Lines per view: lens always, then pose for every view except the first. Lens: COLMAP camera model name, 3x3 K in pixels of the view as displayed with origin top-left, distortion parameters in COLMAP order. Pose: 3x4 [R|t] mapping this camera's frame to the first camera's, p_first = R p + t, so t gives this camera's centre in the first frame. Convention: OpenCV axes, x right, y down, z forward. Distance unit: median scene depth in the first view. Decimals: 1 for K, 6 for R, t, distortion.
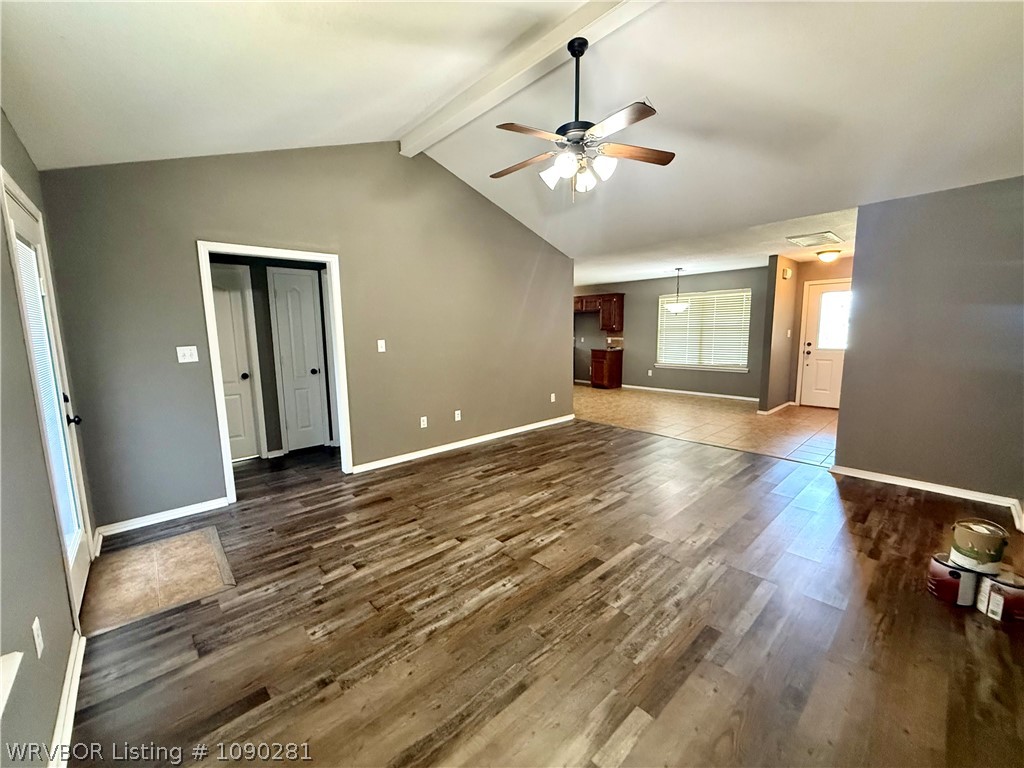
lens RADIAL K [[408.0, 0, 511.5], [0, 408.0, 382.0], [0, 0, 1]] dist [-0.000624, -0.000009]
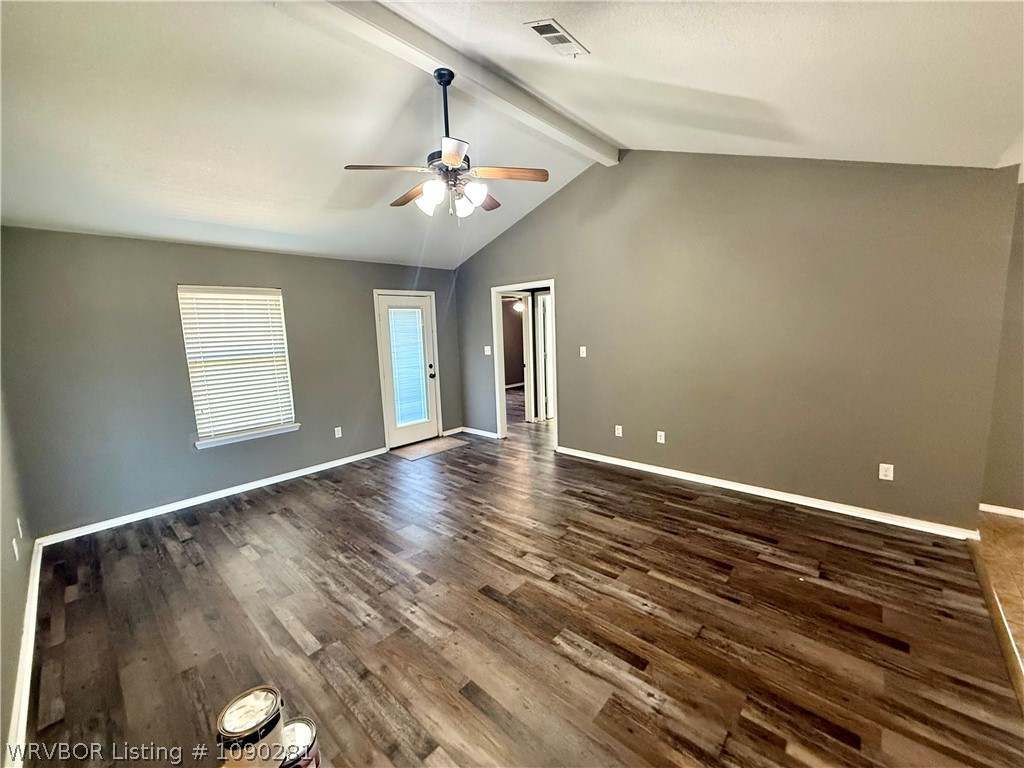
lens RADIAL K [[408.0, 0, 507.5], [0, 408.0, 386.7], [0, 0, 1]] dist [-0.000624, -0.000009]
pose [[0.089793, 0.152771, -0.984174, 0.836130], [-0.096970, 0.984812, 0.144023, -0.144052], [0.991229, 0.082503, 0.103243, 0.727110]]
